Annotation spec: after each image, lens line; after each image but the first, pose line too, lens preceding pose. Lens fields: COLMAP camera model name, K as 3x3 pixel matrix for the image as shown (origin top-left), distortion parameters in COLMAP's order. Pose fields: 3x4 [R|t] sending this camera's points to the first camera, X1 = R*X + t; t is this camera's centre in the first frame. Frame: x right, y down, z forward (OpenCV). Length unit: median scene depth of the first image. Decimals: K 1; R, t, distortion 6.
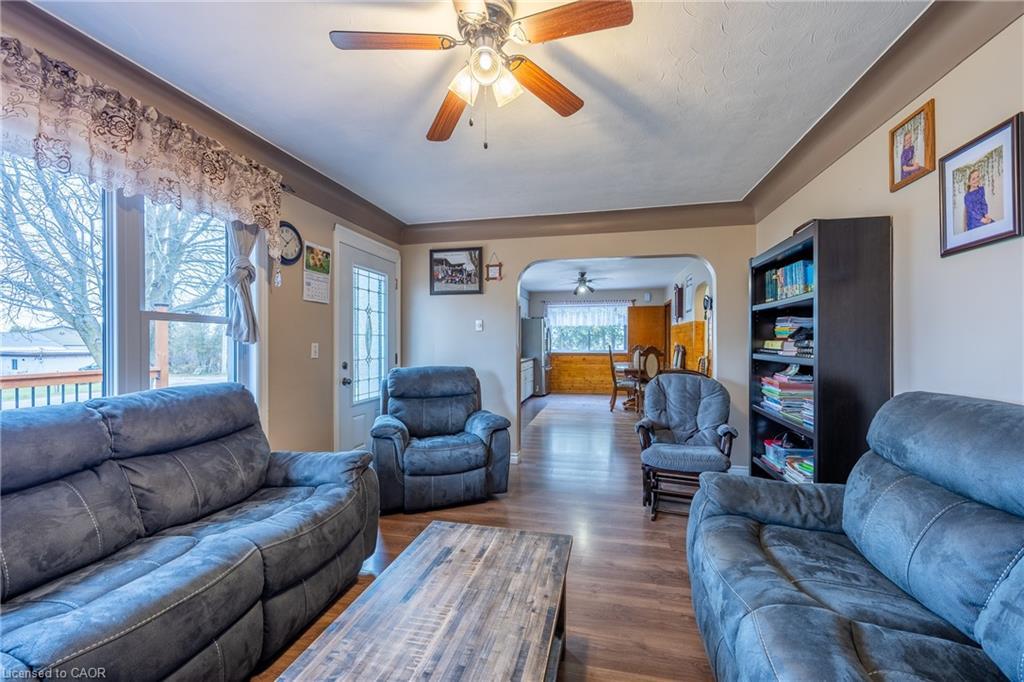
lens RADIAL K [[396.2, 0, 514.7], [0, 396.2, 342.9], [0, 0, 1]] dist [-0.000510, -0.000033]
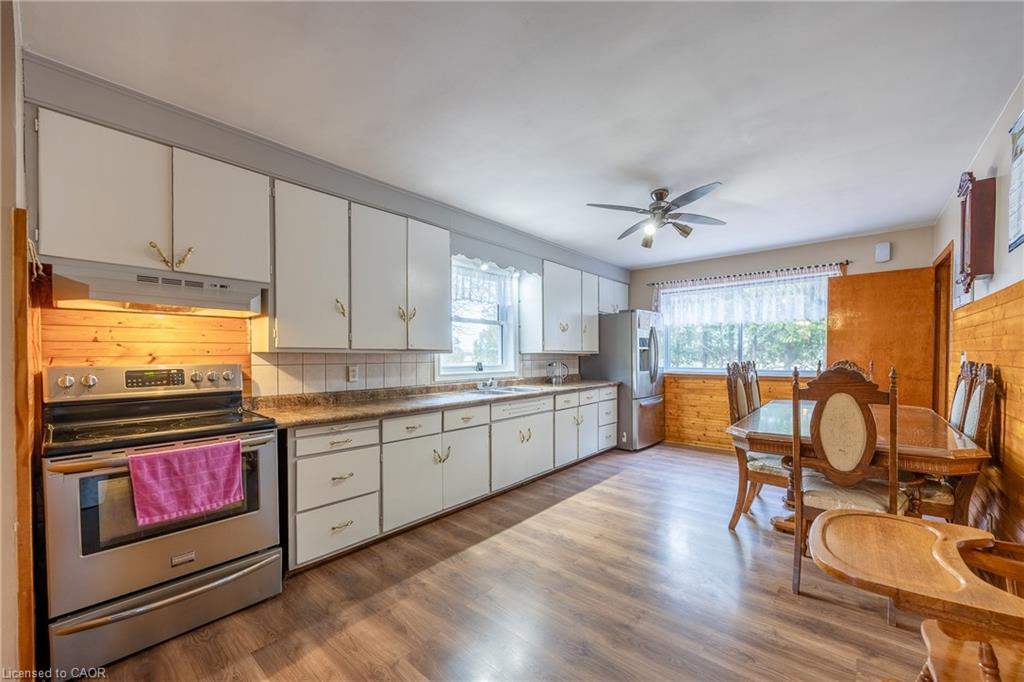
lens RADIAL K [[402.3, 0, 511.3], [0, 402.3, 361.7], [0, 0, 1]] dist [0.000342, 0.000041]
pose [[0.883163, 0.006348, -0.469023, 0.179502], [0.000218, 0.999903, 0.013944, -0.000115], [0.469066, -0.012417, 0.883076, 0.407731]]
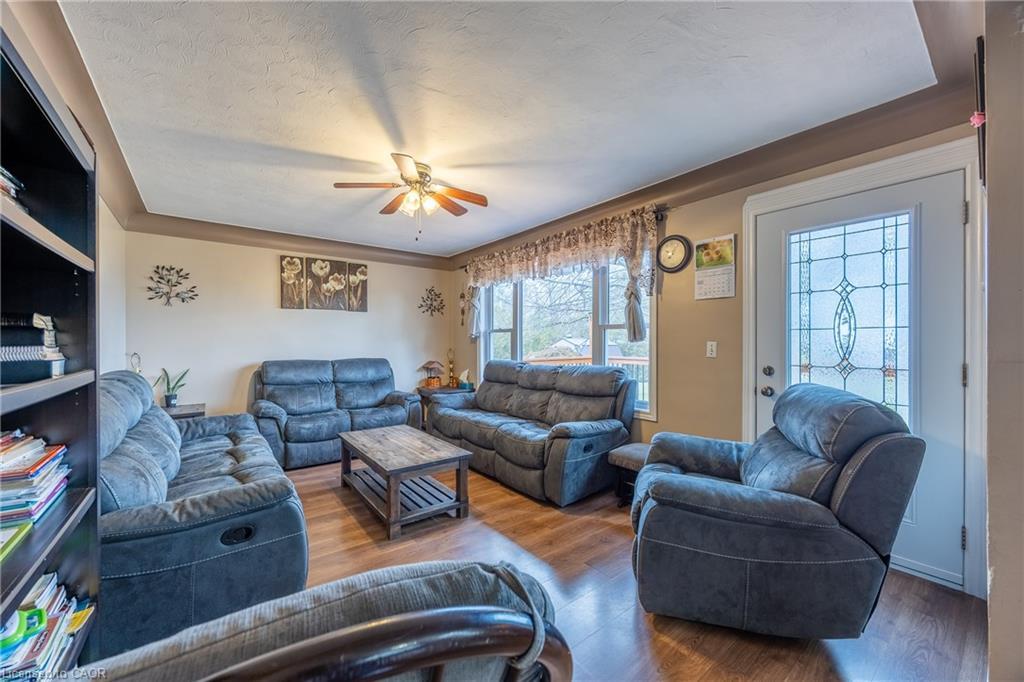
lens RADIAL K [[396.2, 0, 514.7], [0, 396.2, 342.9], [0, 0, 1]] dist [-0.000510, -0.000033]
pose [[-0.624051, 0.007845, -0.781344, 0.832388], [0.003183, 0.999967, 0.007498, -0.007918], [0.781377, 0.002193, -0.624056, 1.888286]]
